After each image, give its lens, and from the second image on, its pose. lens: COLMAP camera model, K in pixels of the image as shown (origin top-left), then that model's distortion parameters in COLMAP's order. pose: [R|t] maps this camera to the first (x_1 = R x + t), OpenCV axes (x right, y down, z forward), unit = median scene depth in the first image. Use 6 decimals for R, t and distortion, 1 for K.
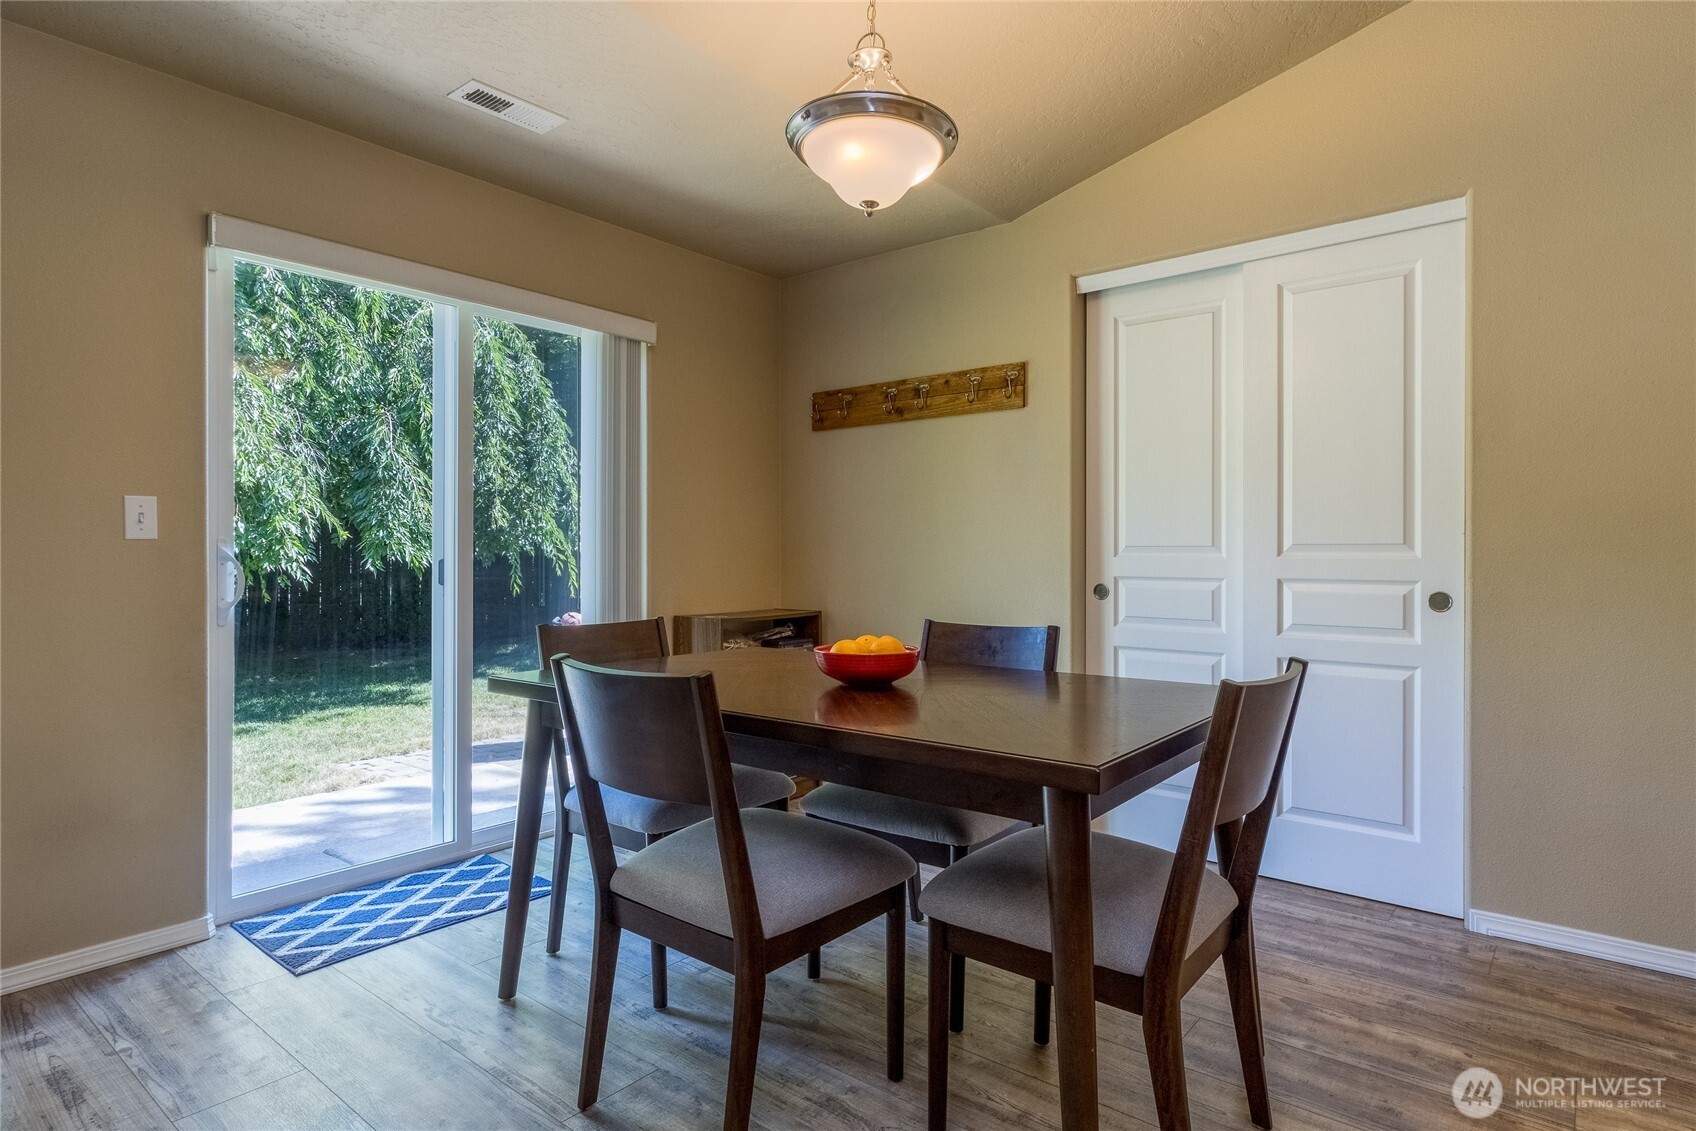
lens RADIAL K [[936.2, 0, 842.4], [0, 936.2, 552.0], [0, 0, 1]] dist [-0.000339, -0.000566]
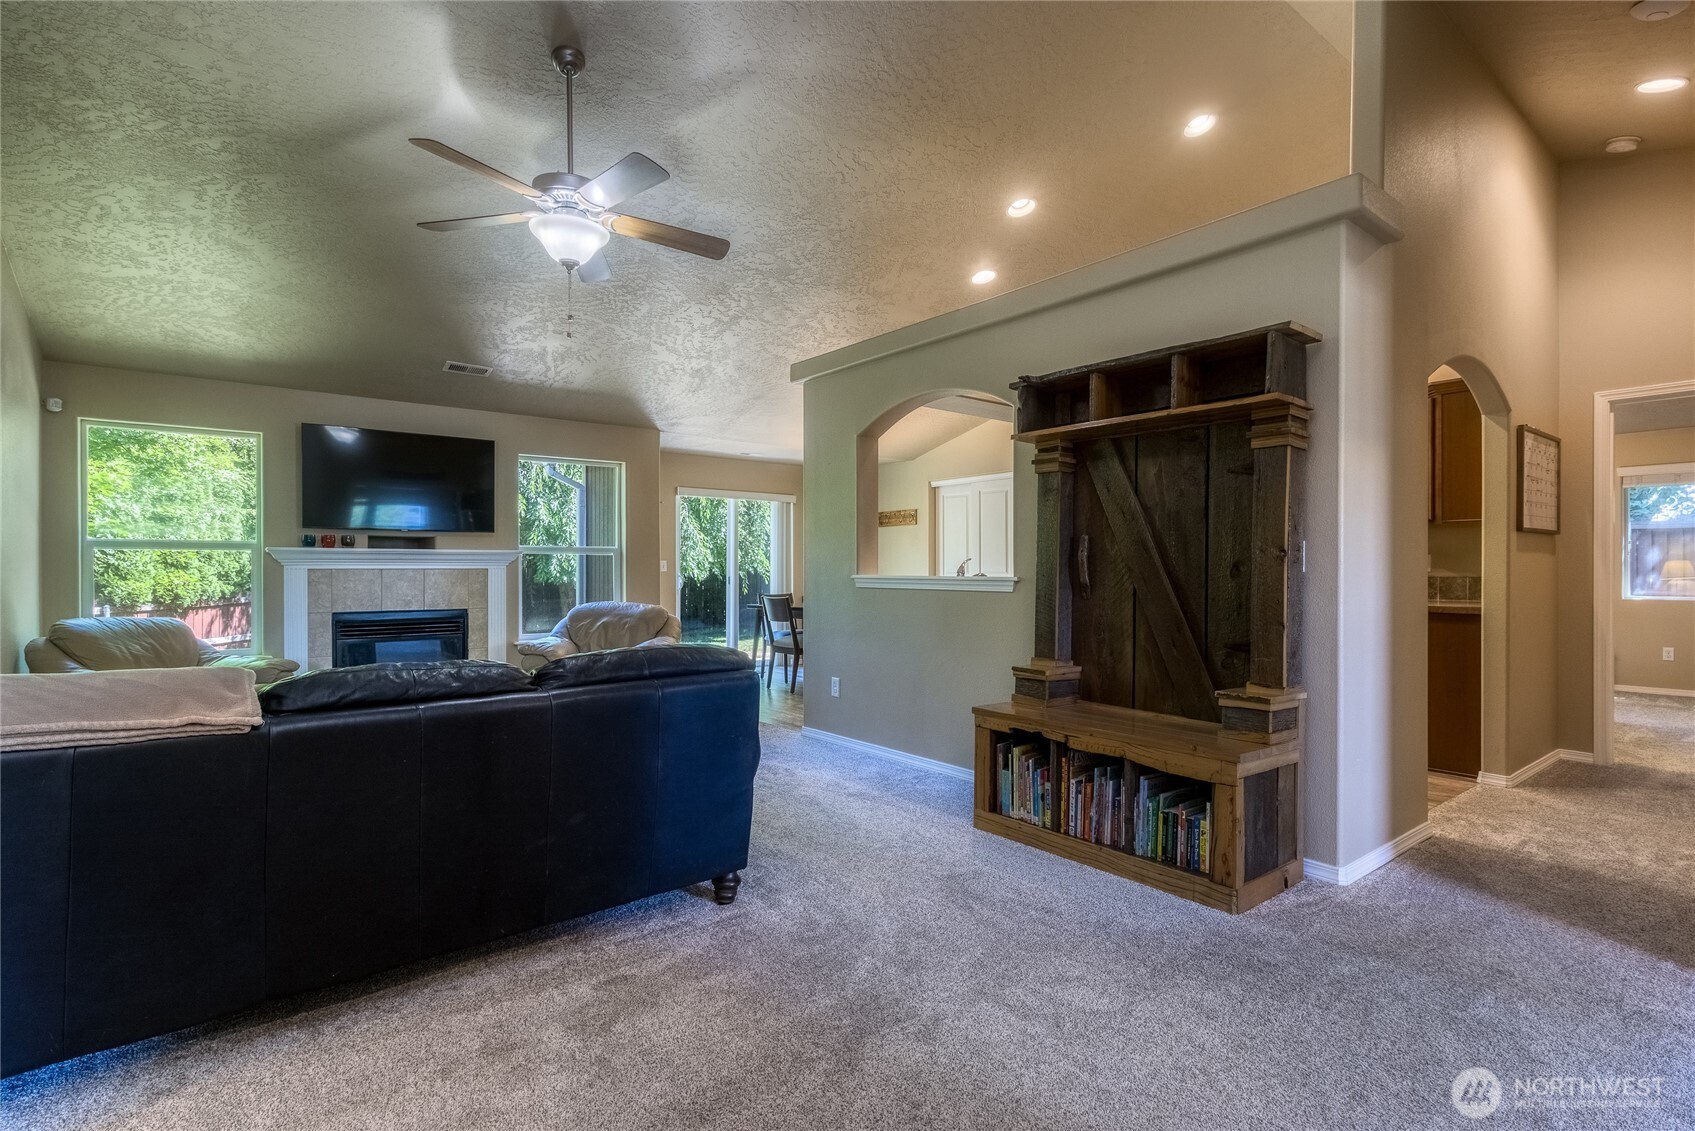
lens RADIAL K [[820.6, 0, 847.5], [0, 820.6, 565.5], [0, 0, 1]] dist [0.001900, -0.000057]
pose [[0.980311, -0.004230, -0.197417, 0.490926], [0.003467, 0.999985, -0.004211, -0.016046], [0.197431, 0.003443, 0.980311, -1.566930]]
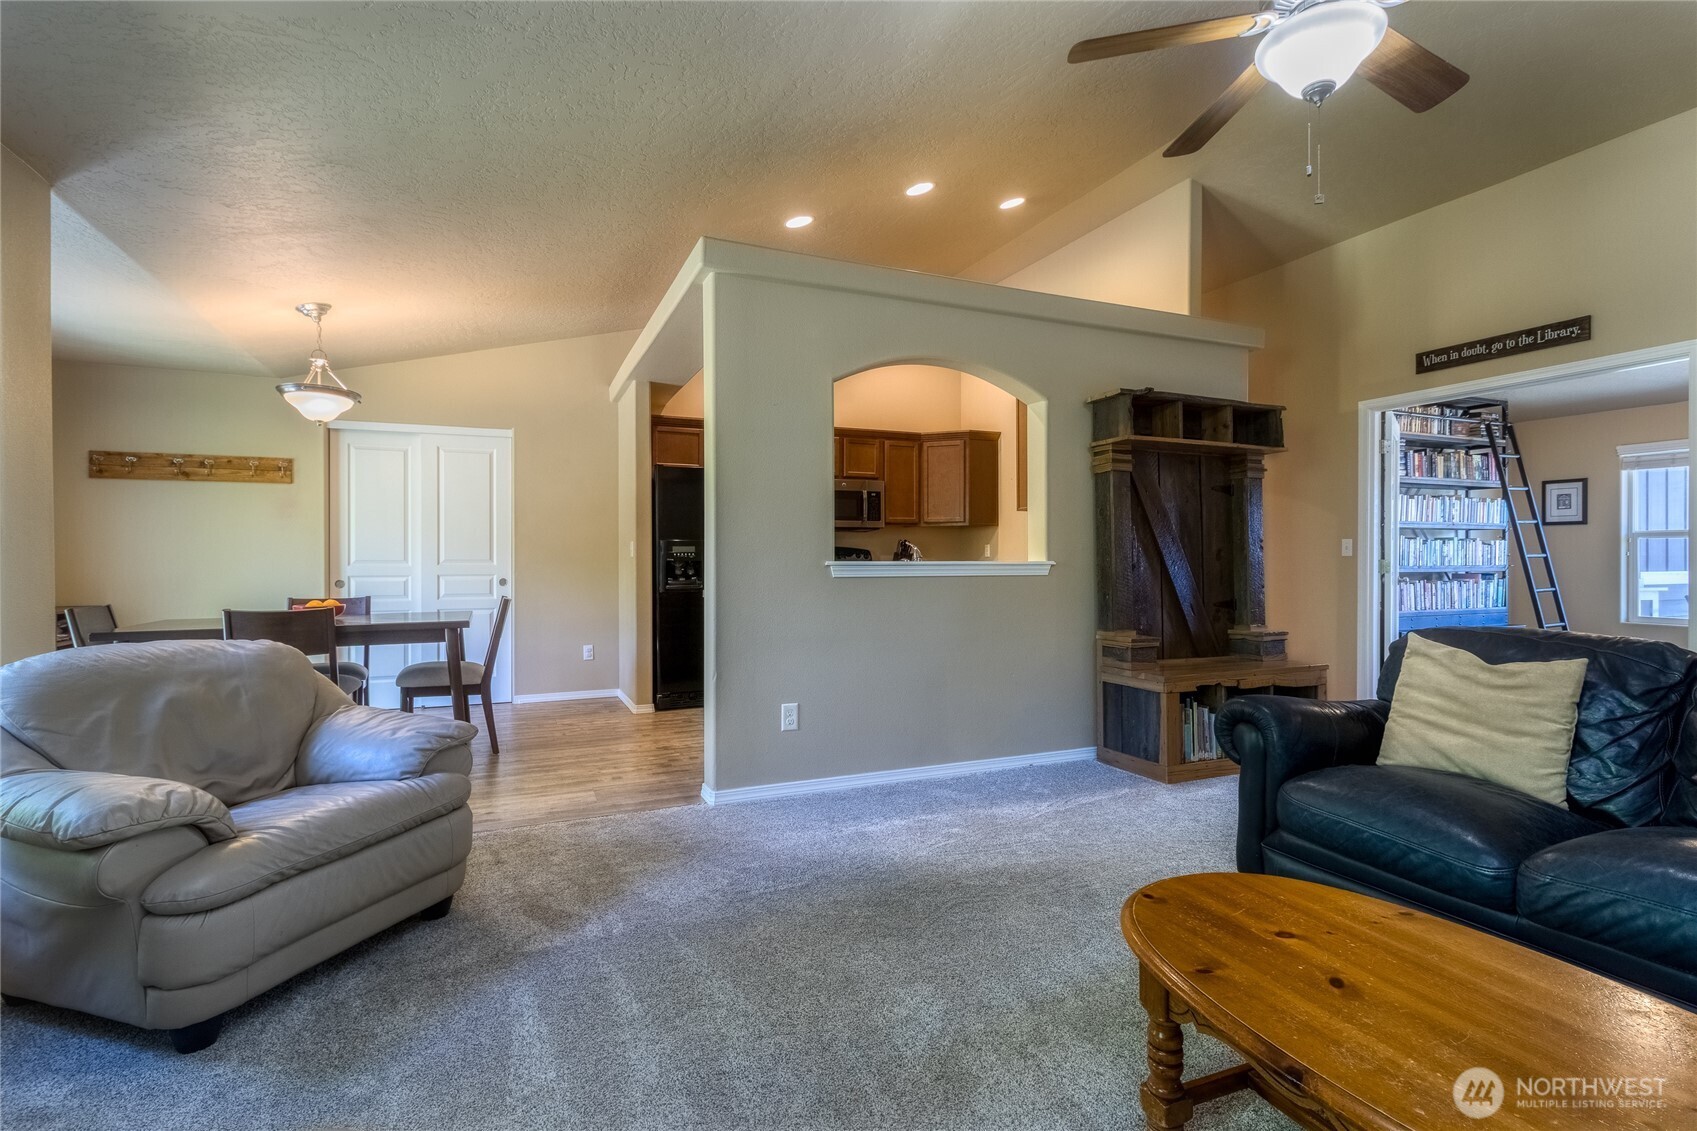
lens RADIAL K [[821.6, 0, 848.5], [0, 821.6, 565.5], [0, 0, 1]] dist [0.001900, -0.000057]
pose [[0.438472, -0.009424, 0.898695, -0.751717], [0.001775, 0.999952, 0.009620, -0.009809], [-0.898743, -0.002623, 0.438468, -0.653227]]
